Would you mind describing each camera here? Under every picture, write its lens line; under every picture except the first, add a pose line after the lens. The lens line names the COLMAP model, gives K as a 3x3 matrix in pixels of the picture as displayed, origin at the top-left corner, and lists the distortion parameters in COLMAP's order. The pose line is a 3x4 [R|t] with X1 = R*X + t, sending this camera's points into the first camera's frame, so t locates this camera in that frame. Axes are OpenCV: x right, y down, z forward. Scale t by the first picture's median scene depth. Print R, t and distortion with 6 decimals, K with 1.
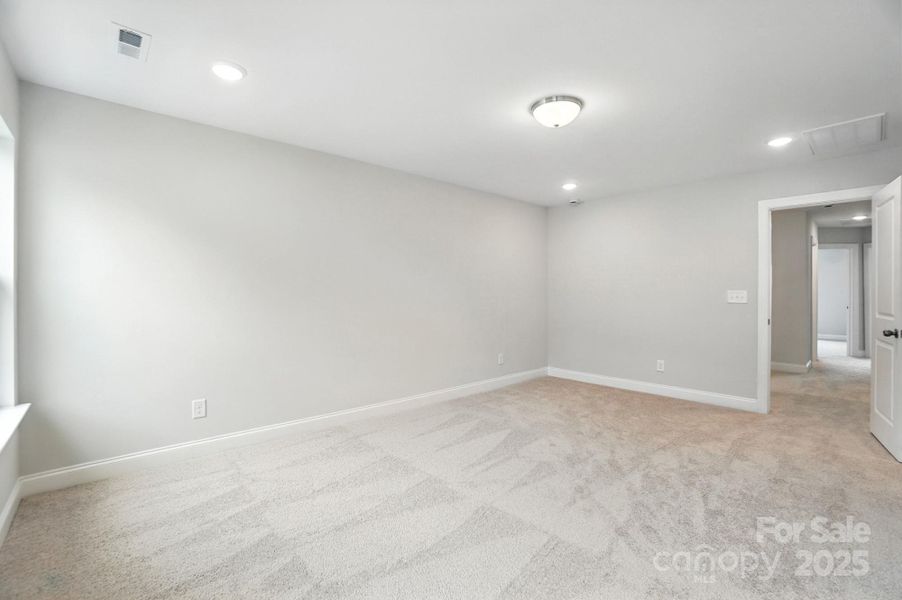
lens RADIAL K [[401.9, 0, 450.6], [0, 401.9, 297.6], [0, 0, 1]] dist [-0.062216, 0.022532]
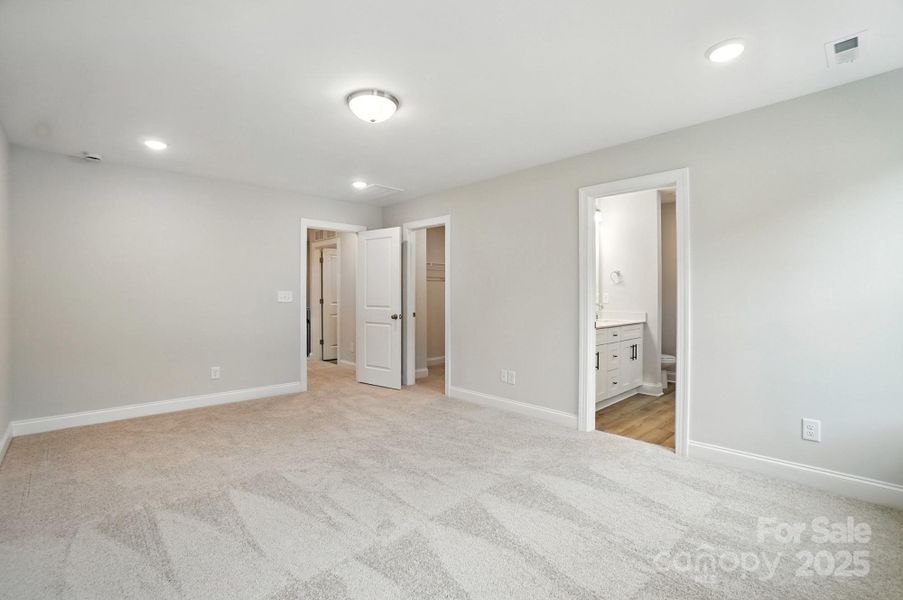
lens RADIAL K [[411.4, 0, 451.5], [0, 411.4, 300.0], [0, 0, 1]] dist [-0.064740, 0.023049]
pose [[-0.020292, -0.012366, 0.999718, -0.580660], [0.013233, 0.999833, 0.012636, -0.002187], [-0.999707, 0.013485, -0.020125, 0.655826]]
